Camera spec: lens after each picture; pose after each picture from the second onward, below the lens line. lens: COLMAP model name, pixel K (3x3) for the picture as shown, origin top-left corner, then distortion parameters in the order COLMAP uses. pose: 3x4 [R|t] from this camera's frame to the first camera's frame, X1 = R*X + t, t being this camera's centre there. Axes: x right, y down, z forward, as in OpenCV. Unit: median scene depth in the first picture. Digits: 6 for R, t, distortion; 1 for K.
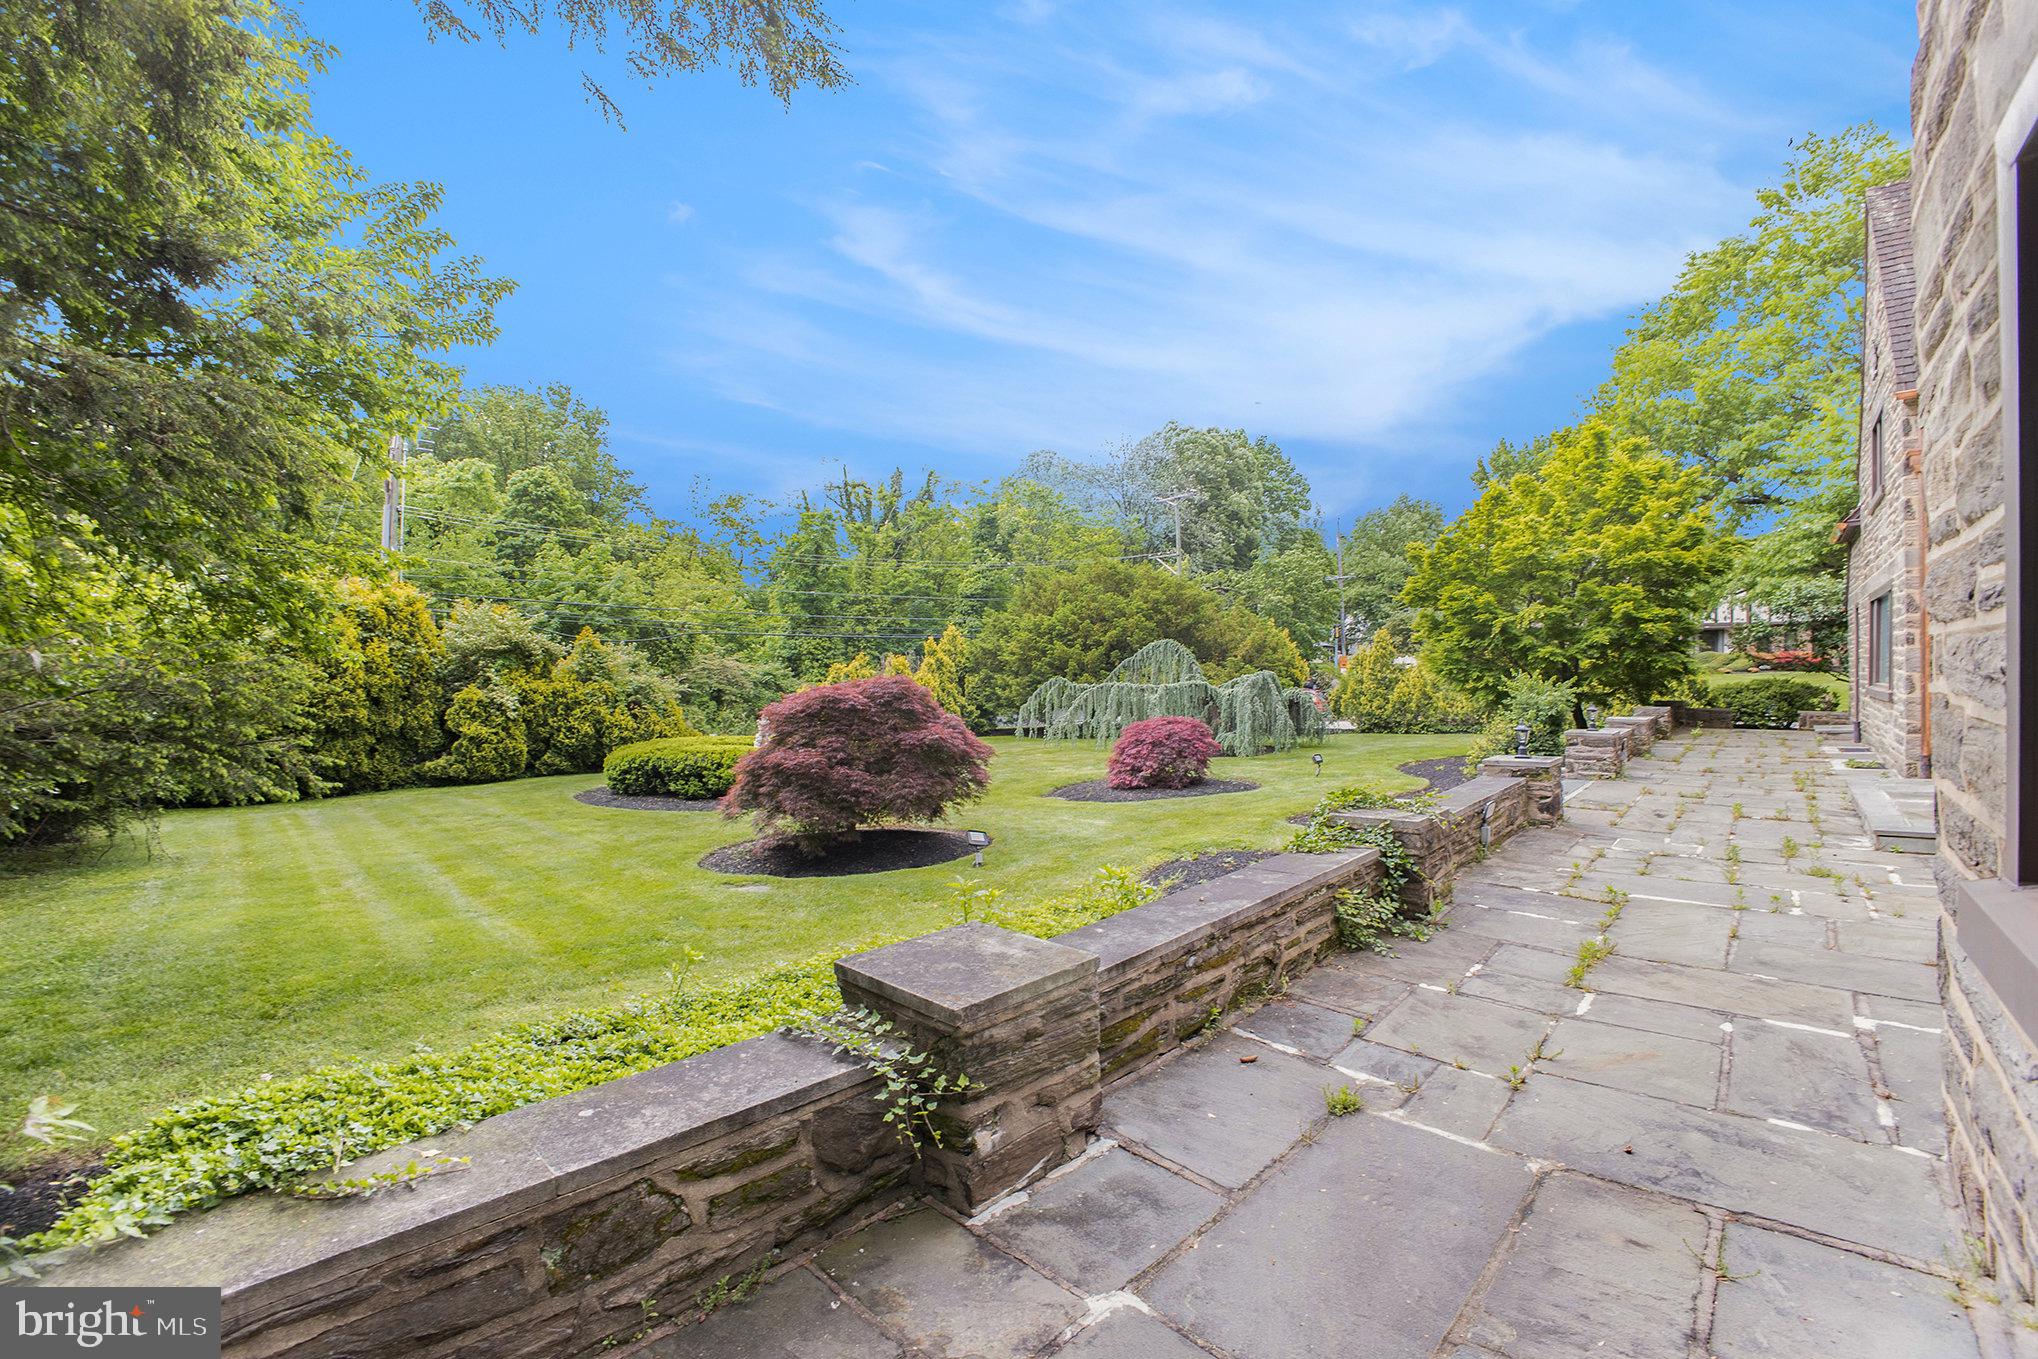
lens RADIAL K [[914.1, 0, 1012.0], [0, 914.1, 648.8], [0, 0, 1]] dist [-0.117799, 0.039619]
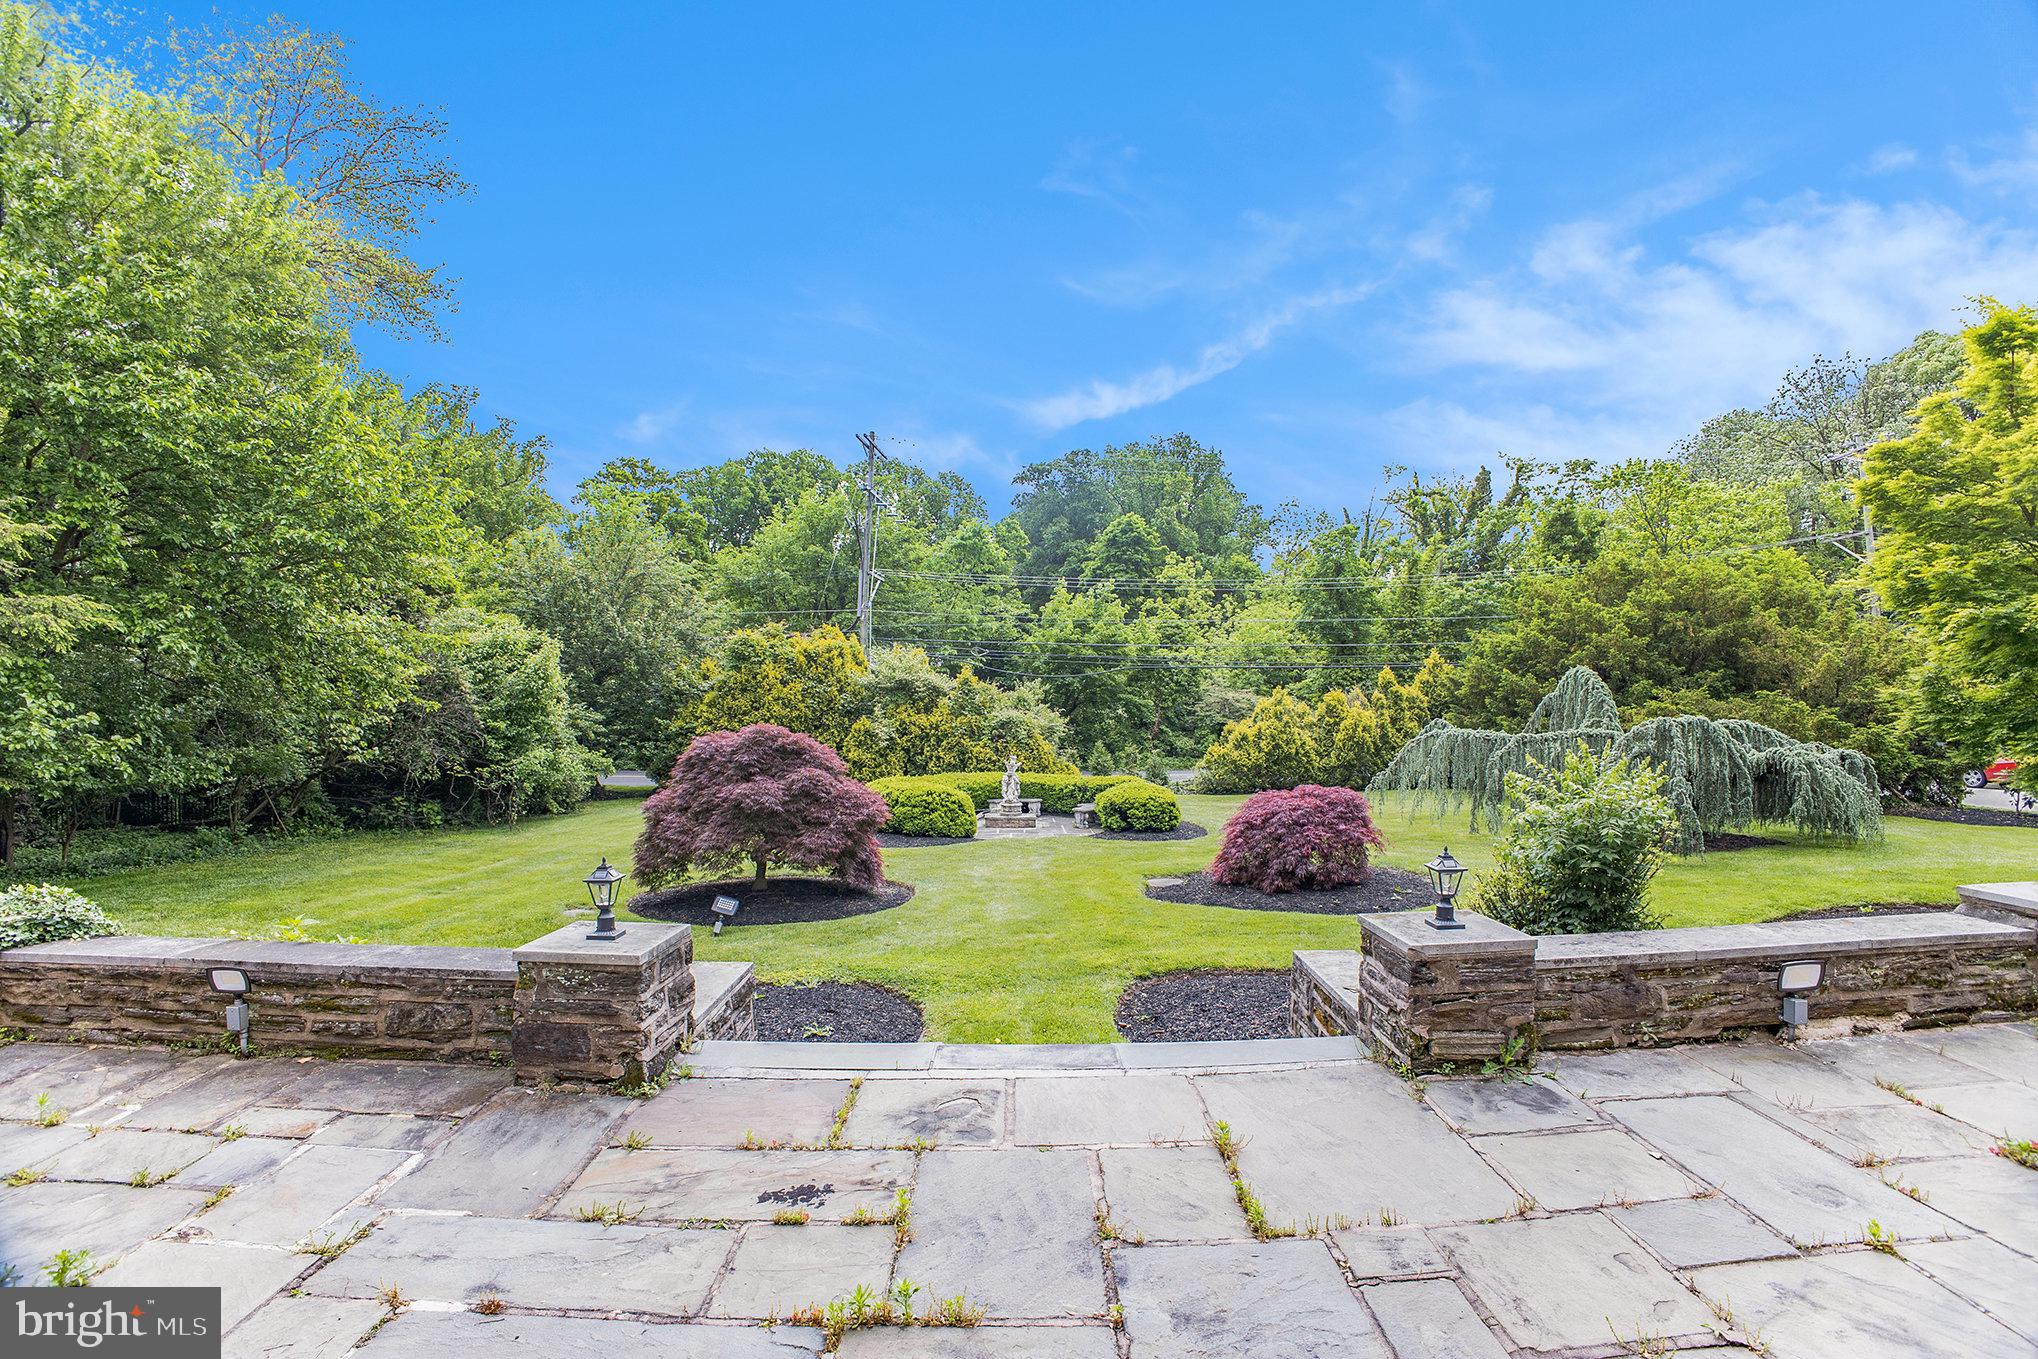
lens RADIAL K [[914.1, 0, 1012.0], [0, 914.1, 648.8], [0, 0, 1]] dist [-0.117799, 0.039619]
pose [[0.710270, -0.035577, -0.703029, 0.310775], [0.012450, 0.999201, -0.037986, -0.001819], [0.703819, 0.018228, 0.710146, 0.209937]]
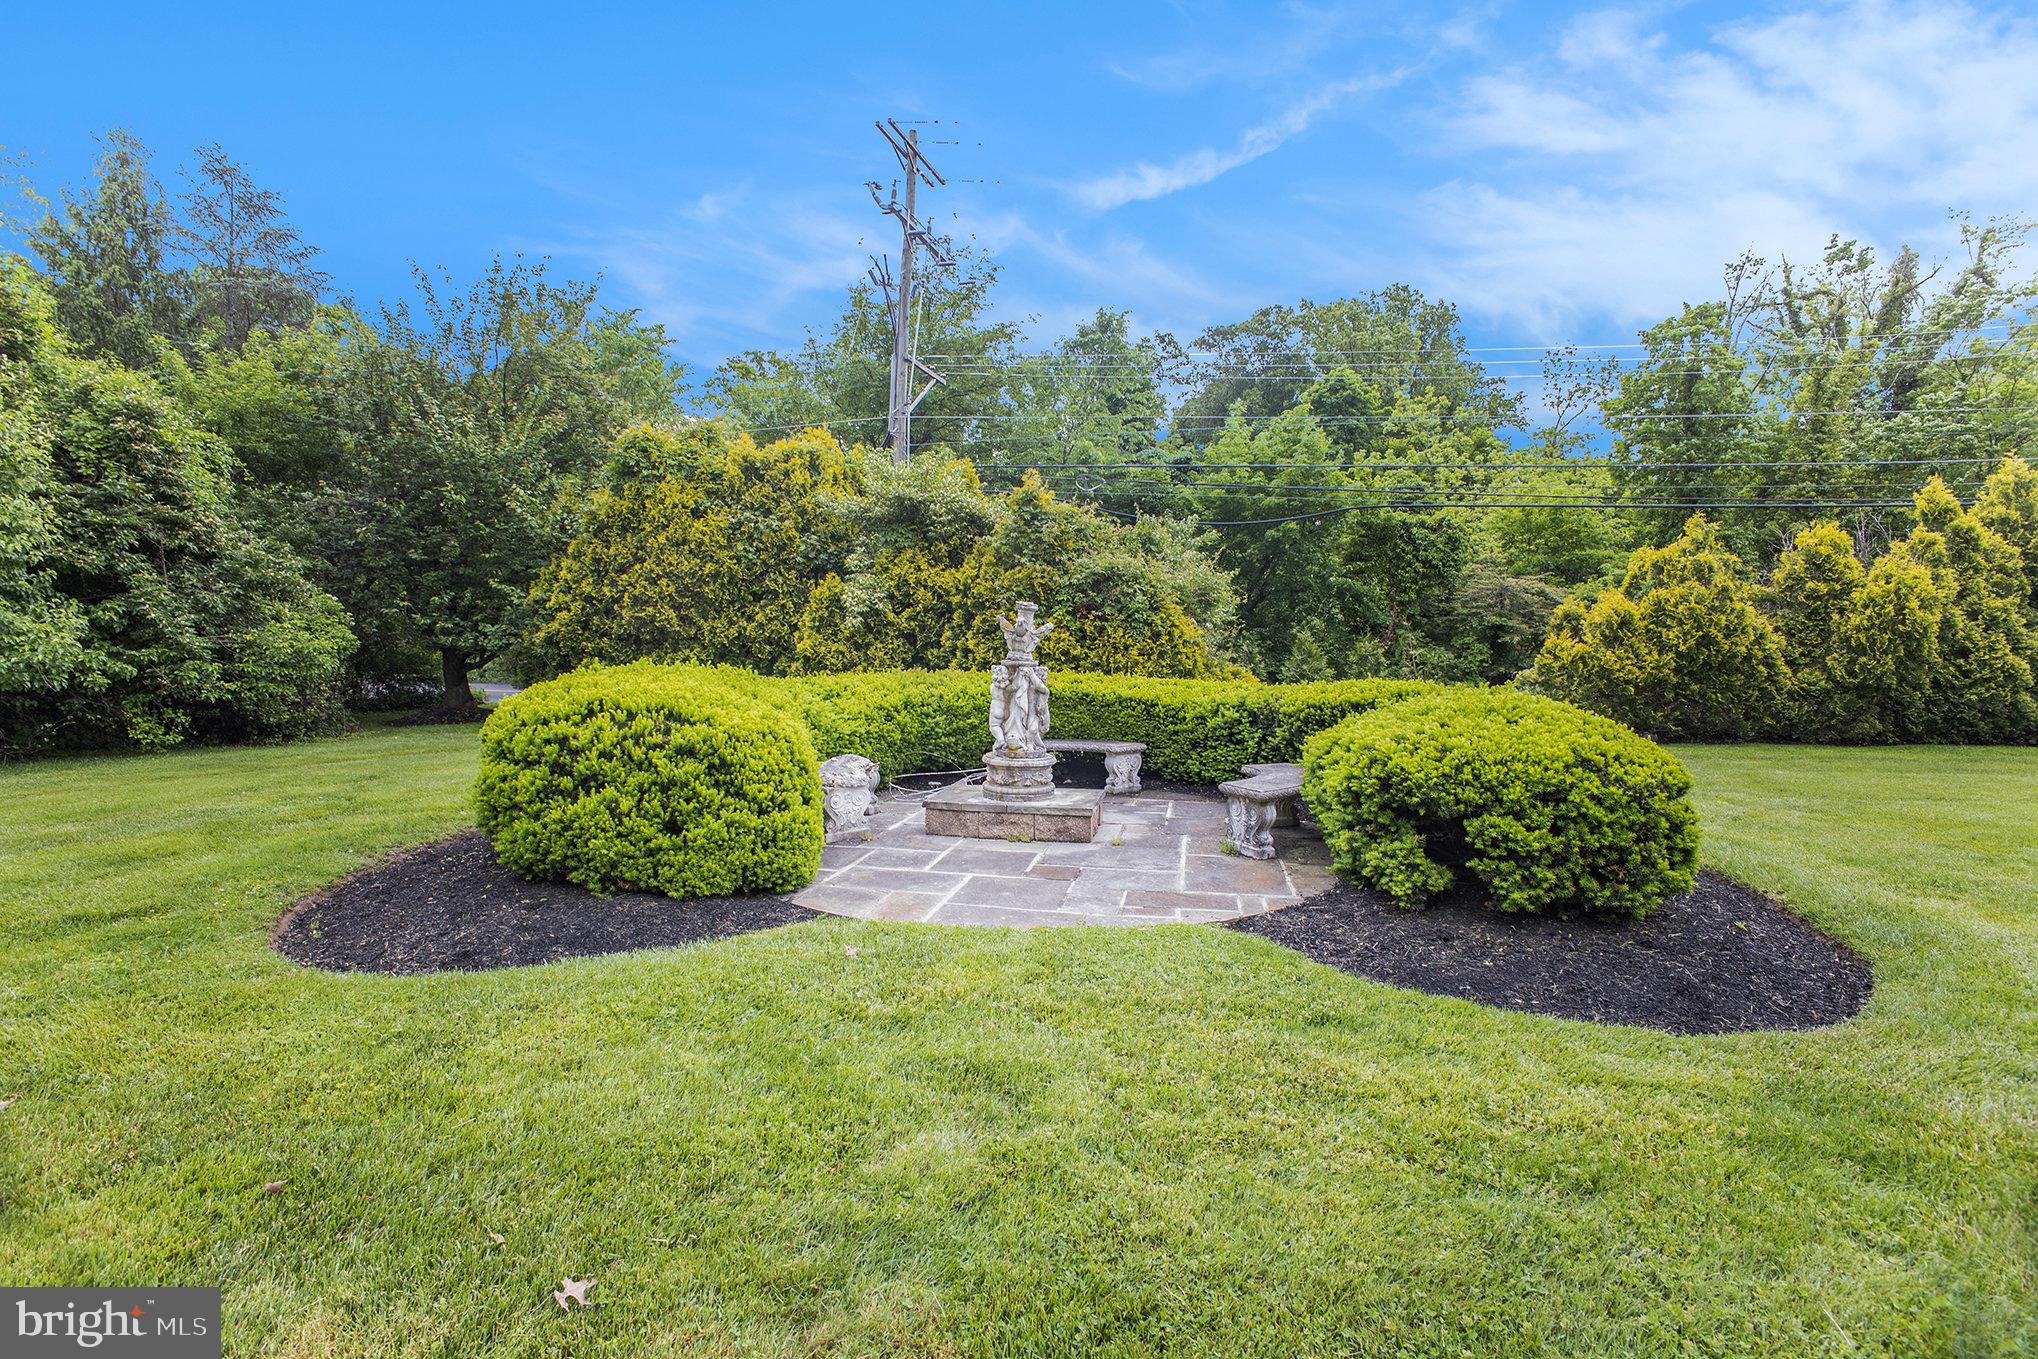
lens RADIAL K [[892.0, 0, 991.0], [0, 892.0, 690.4], [0, 0, 1]] dist [-0.126436, 0.027409]
pose [[0.527252, 0.059137, -0.847648, -0.019303], [0.011201, 0.997005, 0.076524, 0.059711], [0.849635, -0.049842, 0.525011, 0.601300]]
